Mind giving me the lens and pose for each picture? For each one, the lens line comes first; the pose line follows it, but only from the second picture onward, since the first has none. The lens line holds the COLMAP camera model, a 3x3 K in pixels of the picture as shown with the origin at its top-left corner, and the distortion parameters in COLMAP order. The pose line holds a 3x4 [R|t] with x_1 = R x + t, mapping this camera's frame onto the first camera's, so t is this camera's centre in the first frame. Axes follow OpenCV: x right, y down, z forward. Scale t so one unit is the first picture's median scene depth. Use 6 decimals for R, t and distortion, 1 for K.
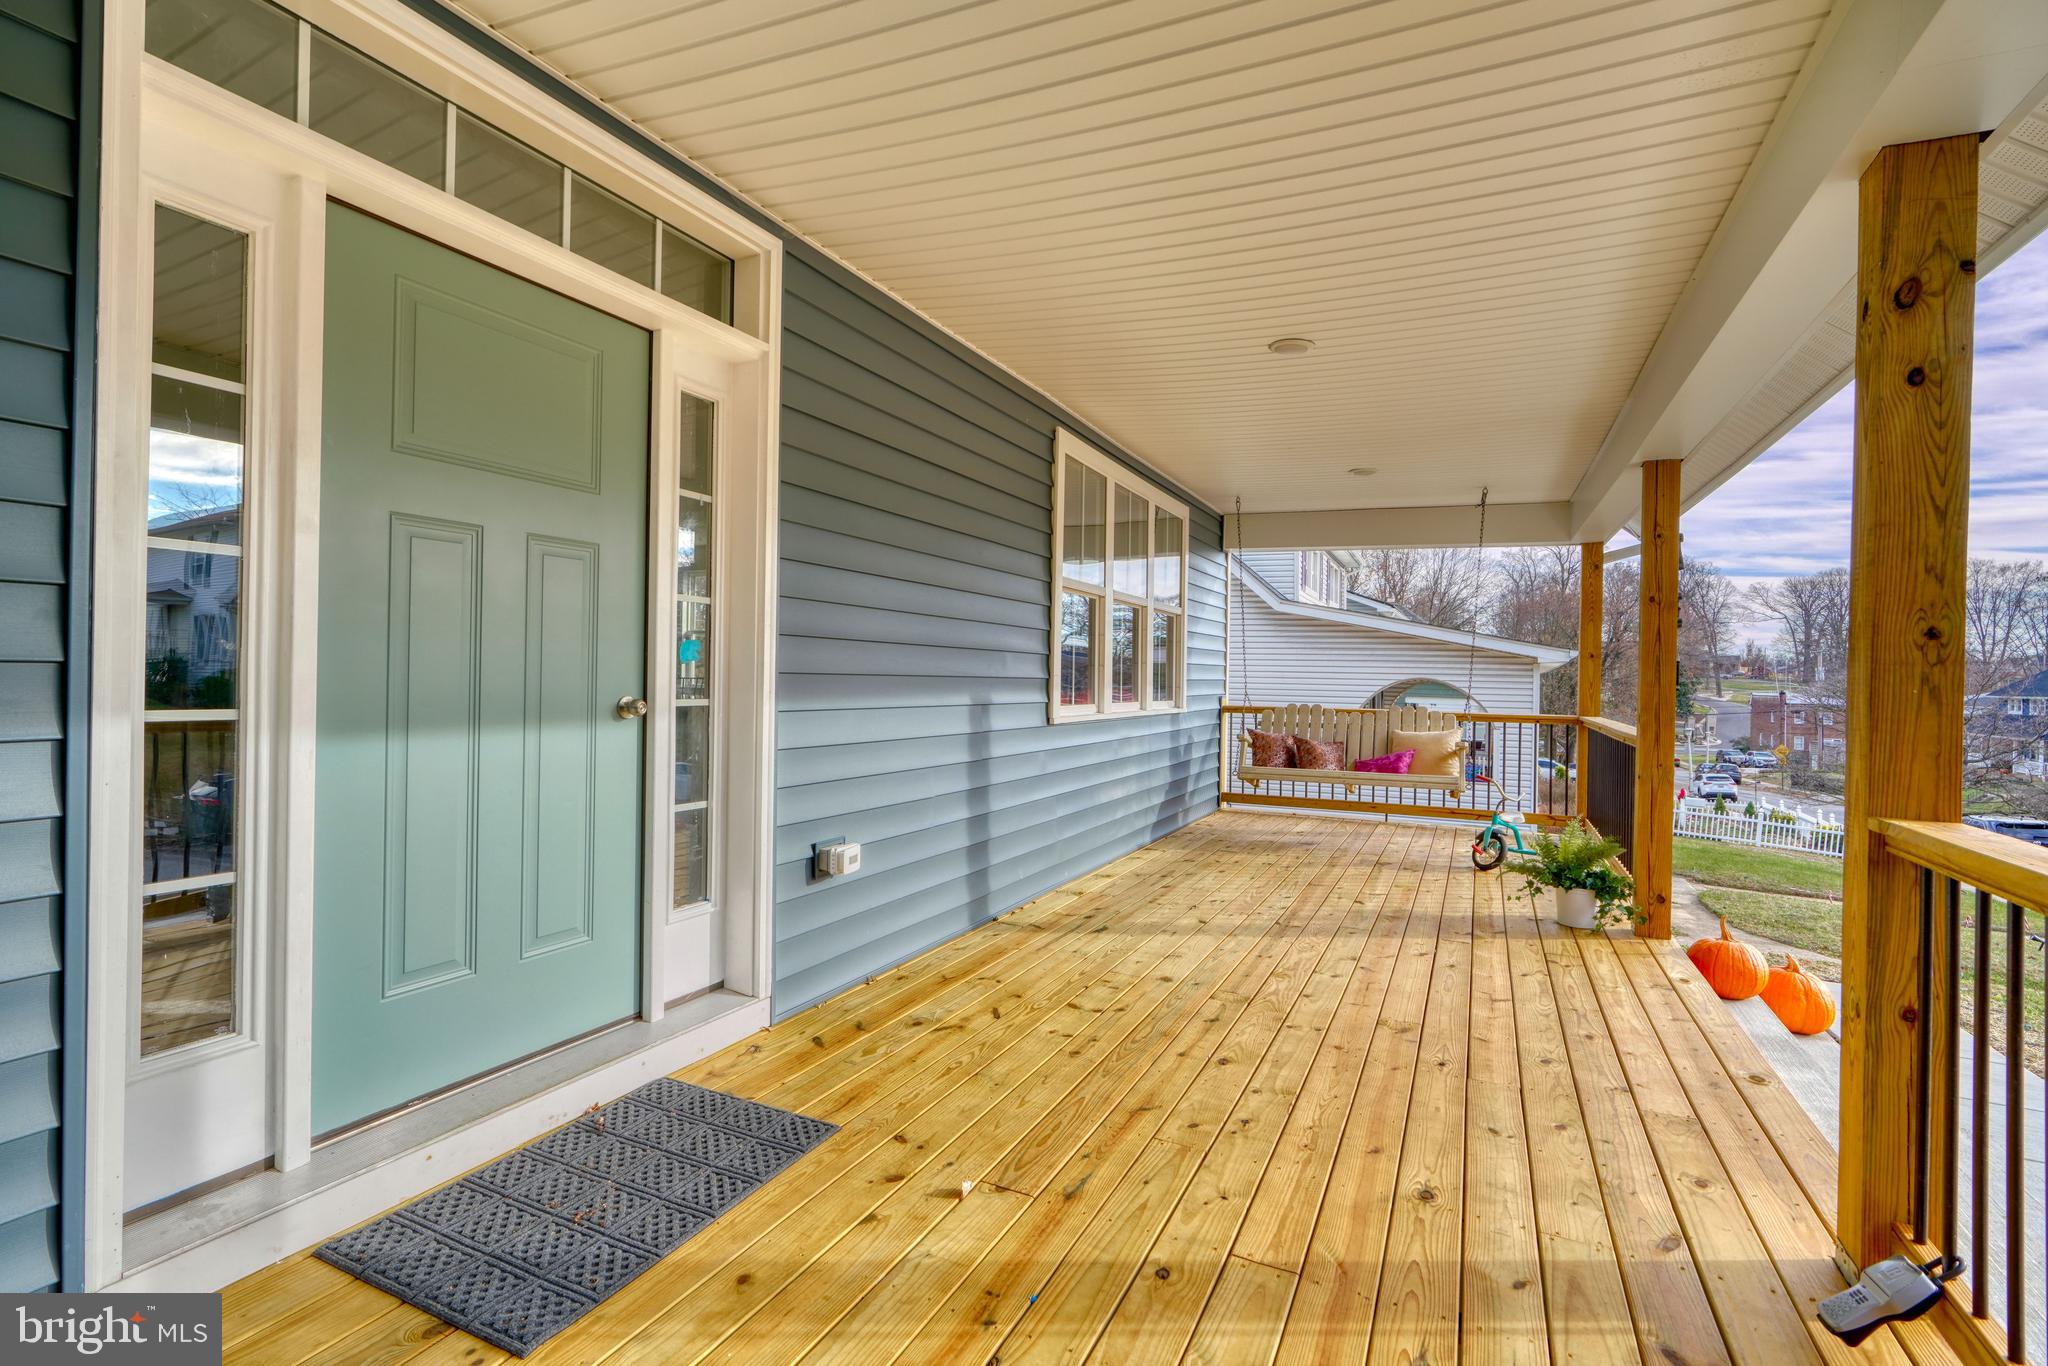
lens RADIAL K [[928.3, 0, 990.4], [0, 928.3, 674.5], [0, 0, 1]] dist [-0.011214, 0.005580]
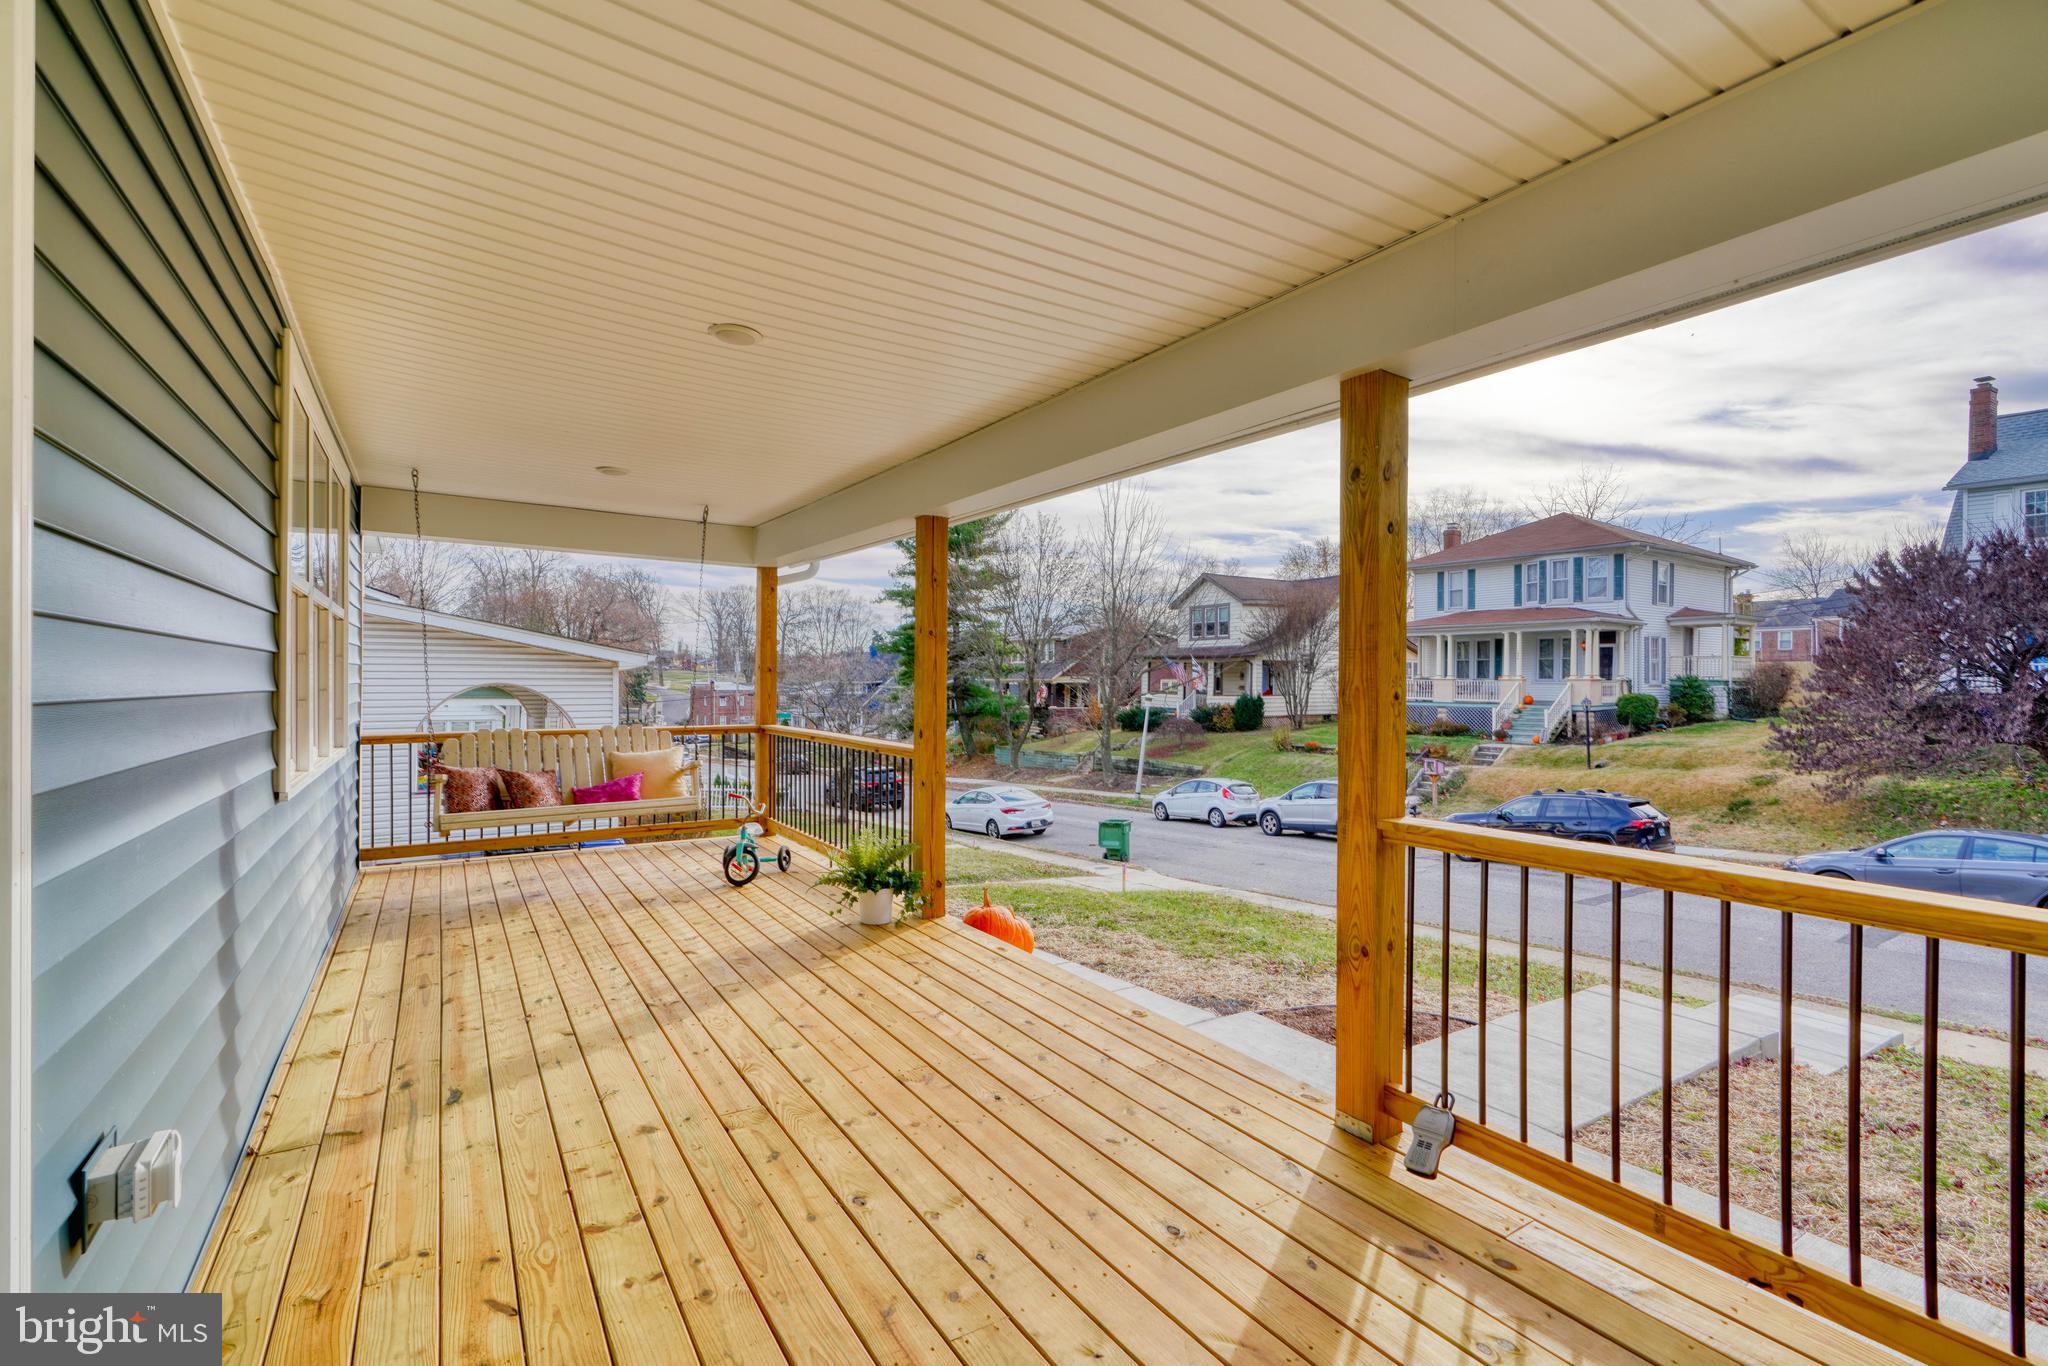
lens RADIAL K [[928.3, 0, 1012.6], [0, 928.3, 681.9], [0, 0, 1]] dist [-0.011214, 0.005580]
pose [[0.514901, -0.021871, 0.856971, -0.290553], [0.009588, 0.999759, 0.019754, -0.048736], [-0.857196, -0.001955, 0.514986, 0.347099]]
